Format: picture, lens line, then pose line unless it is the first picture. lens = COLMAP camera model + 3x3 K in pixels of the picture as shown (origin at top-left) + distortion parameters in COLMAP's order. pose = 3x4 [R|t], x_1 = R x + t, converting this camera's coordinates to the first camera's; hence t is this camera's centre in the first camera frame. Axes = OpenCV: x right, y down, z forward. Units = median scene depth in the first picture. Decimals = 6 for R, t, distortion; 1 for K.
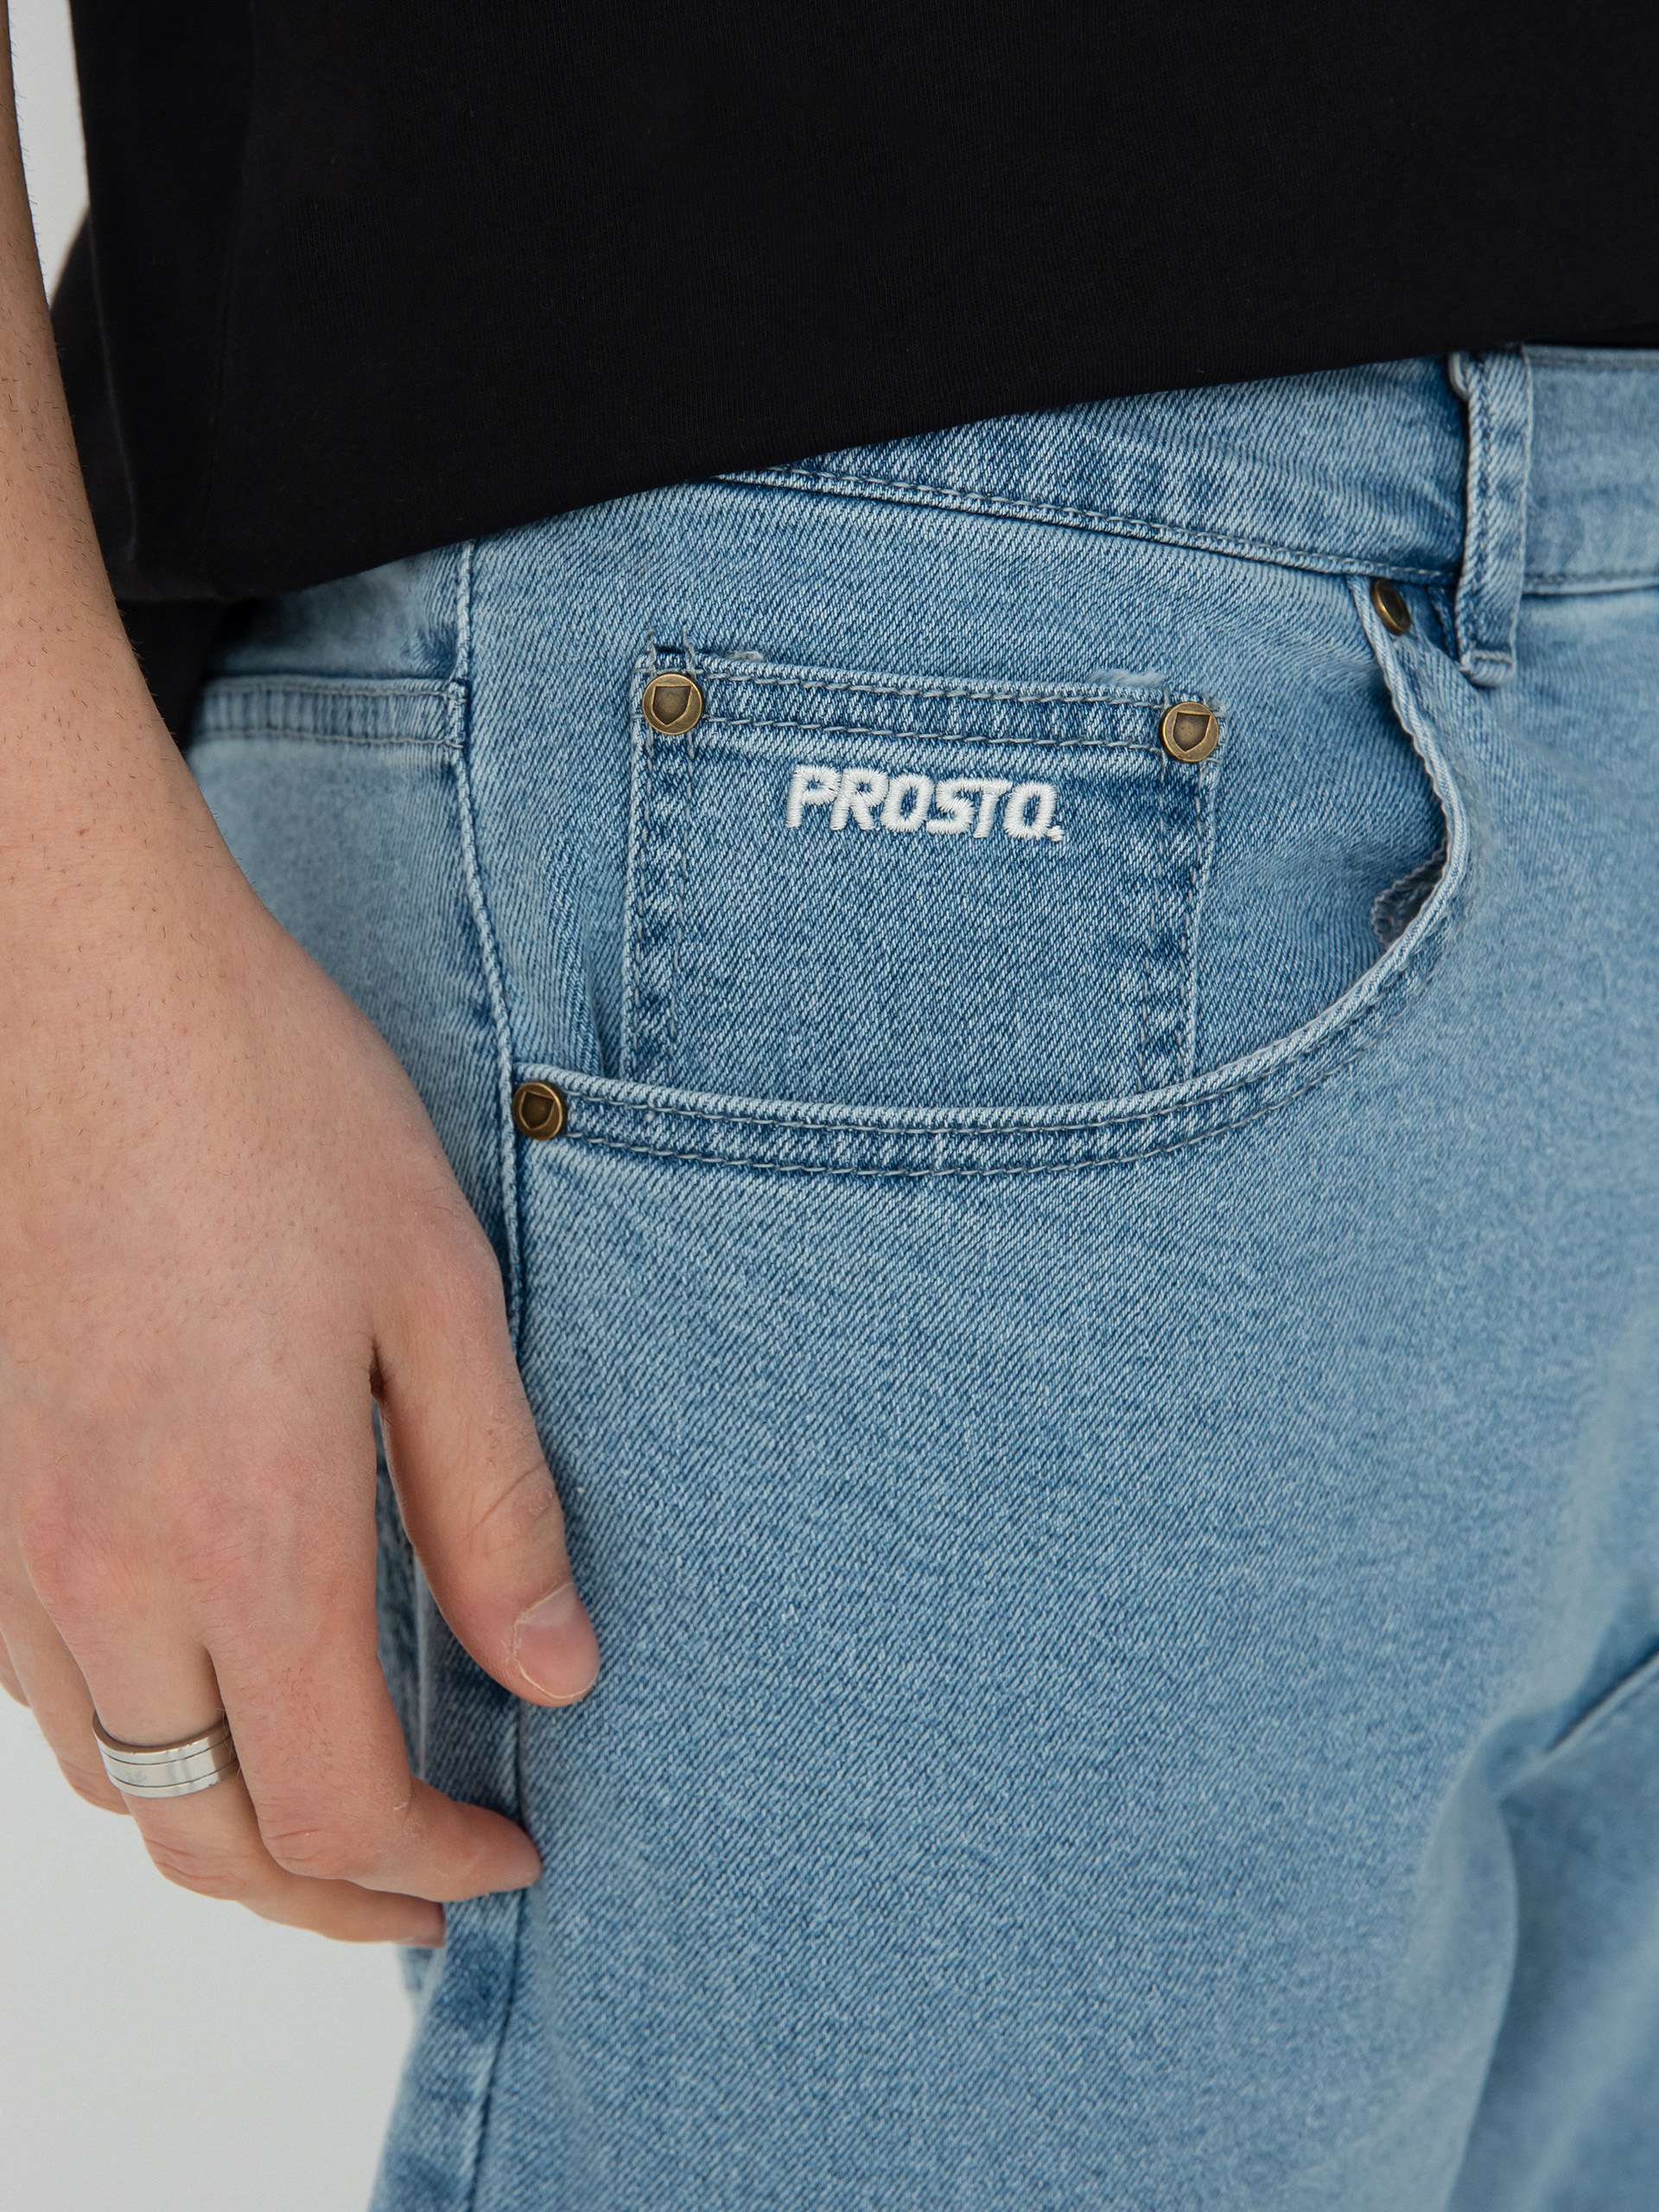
lens RADIAL K [[3855.5, 0, 830.1], [0, 3855.5, 1105.0], [0, 0, 1]] dist [0.023295, 0.000000]
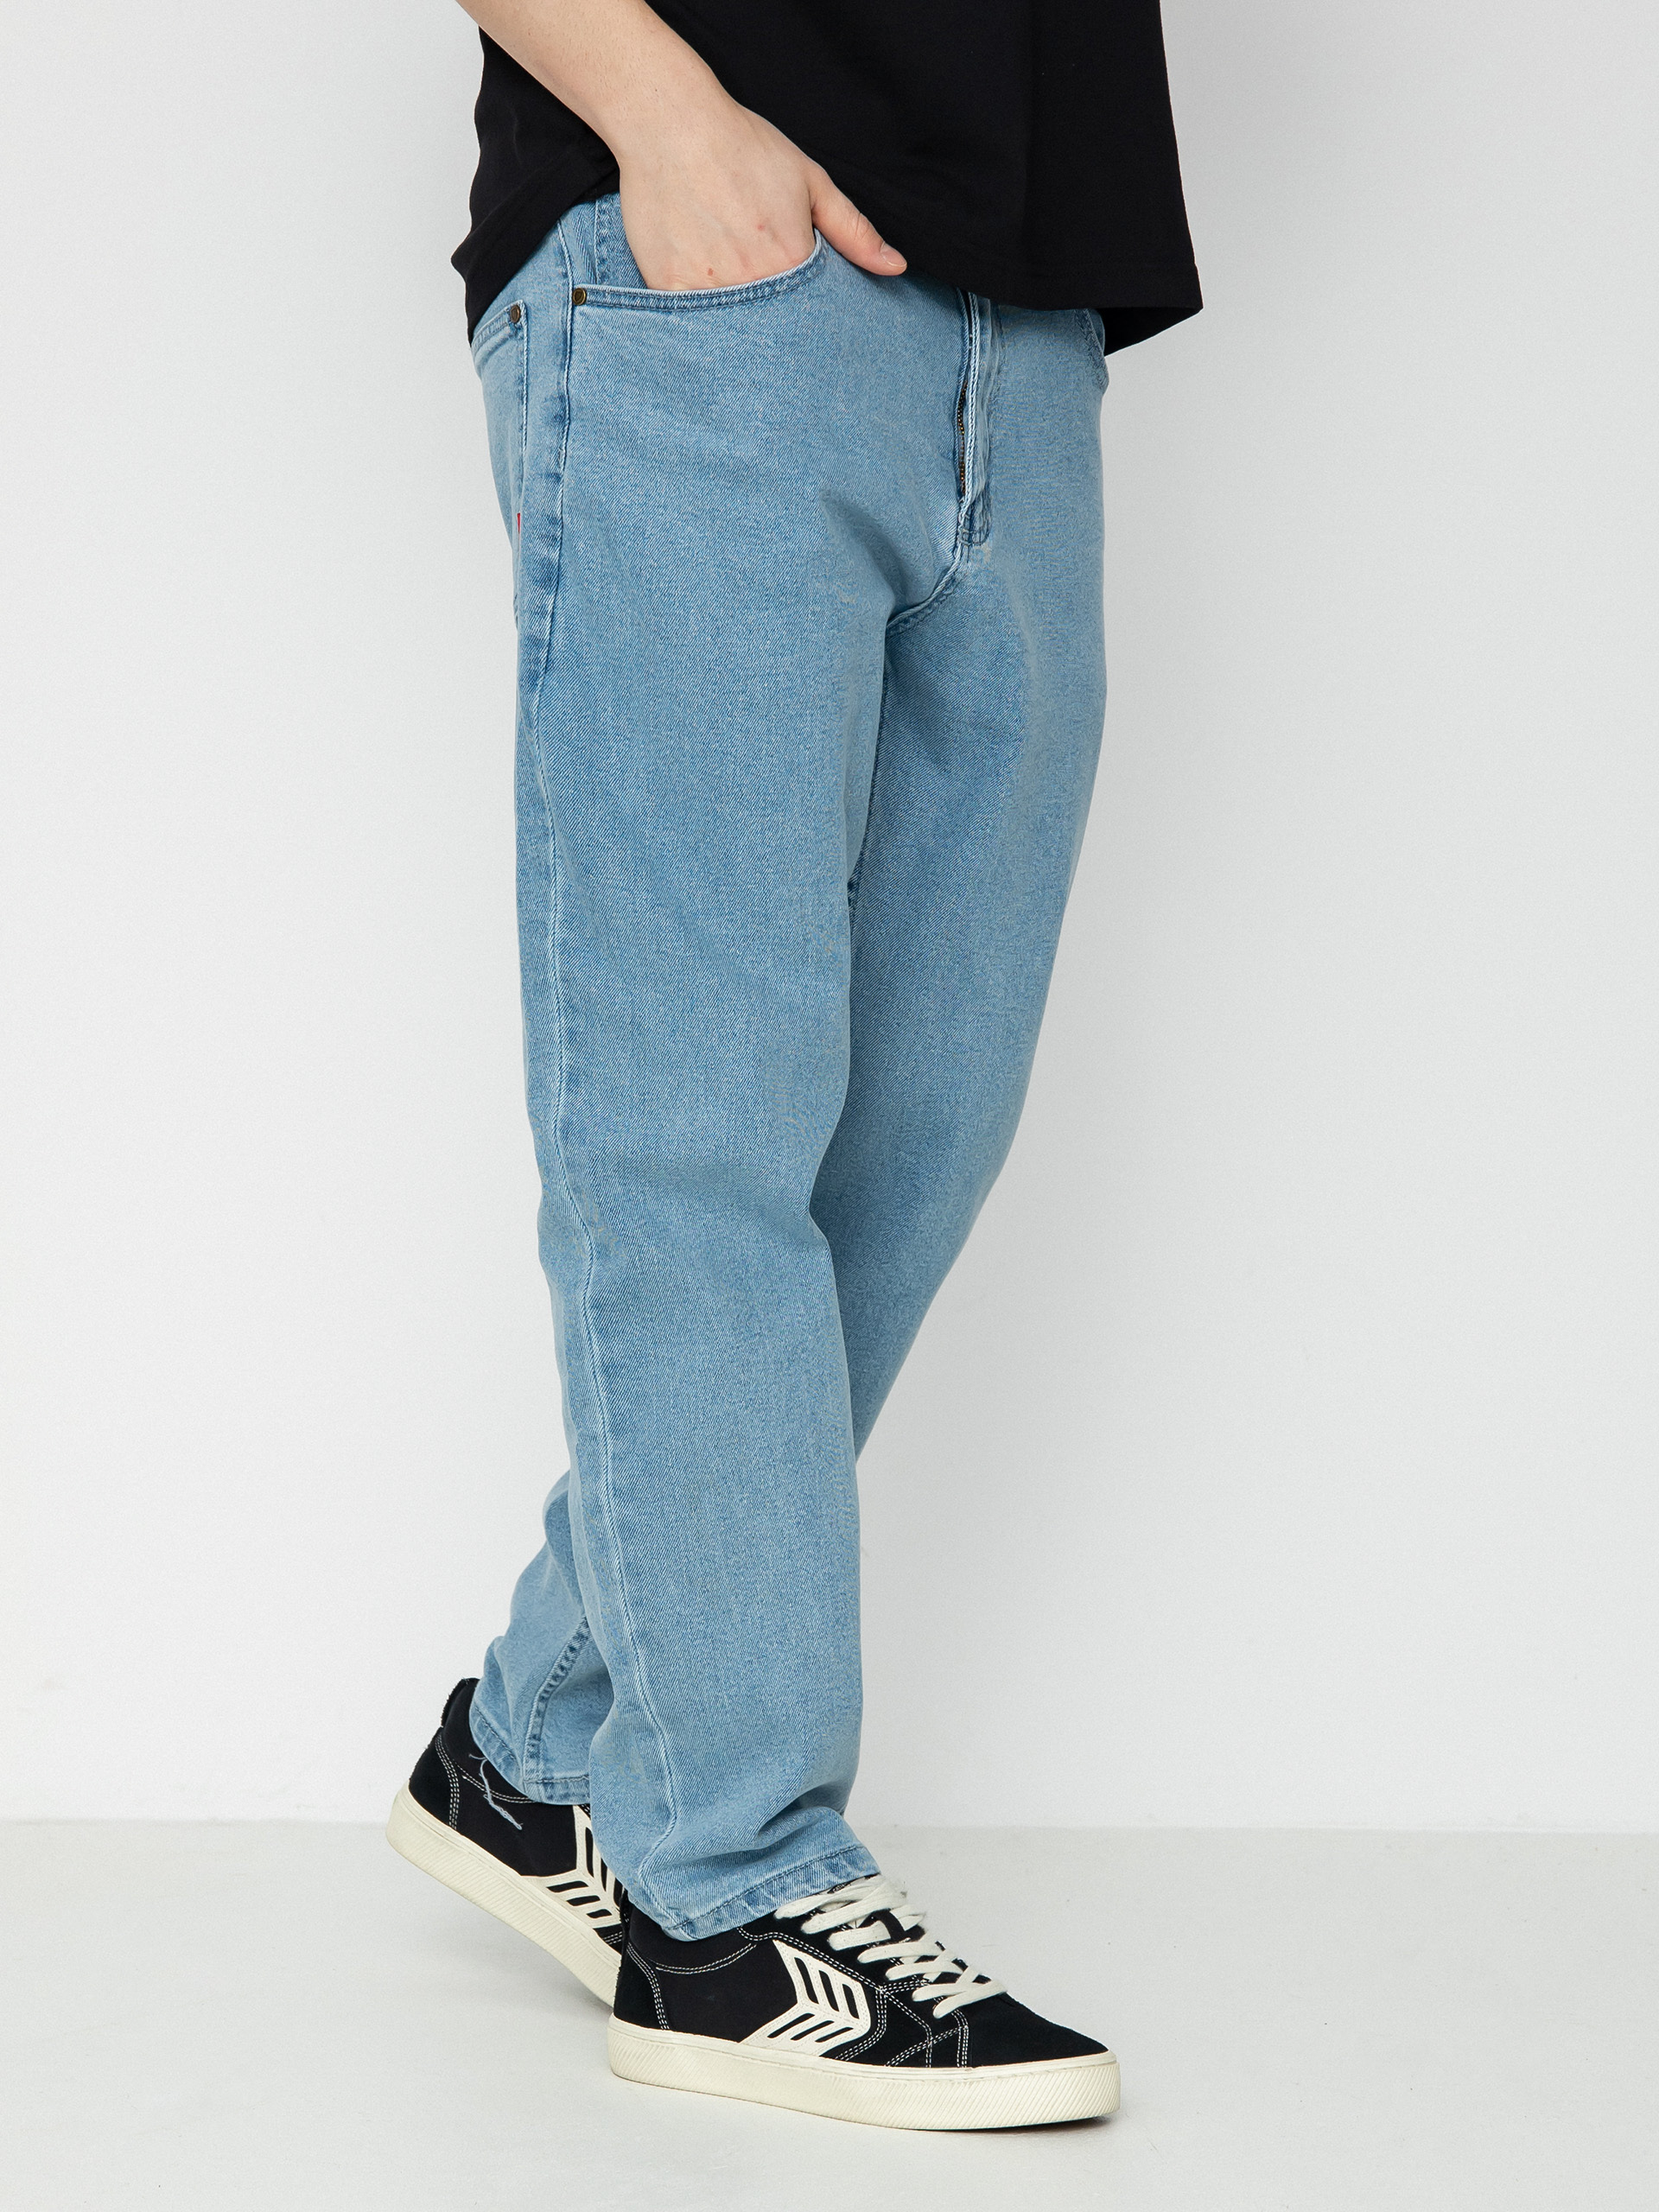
lens RADIAL K [[3572.9, 0, 829.7], [0, 3572.9, 1106.1], [0, 0, 1]] dist [-0.078292, 0.000000]
pose [[0.998956, 0.039656, -0.022680, 0.248208], [-0.034132, 0.977868, 0.206422, 0.048907], [0.030364, -0.205432, 0.978200, -2.183143]]
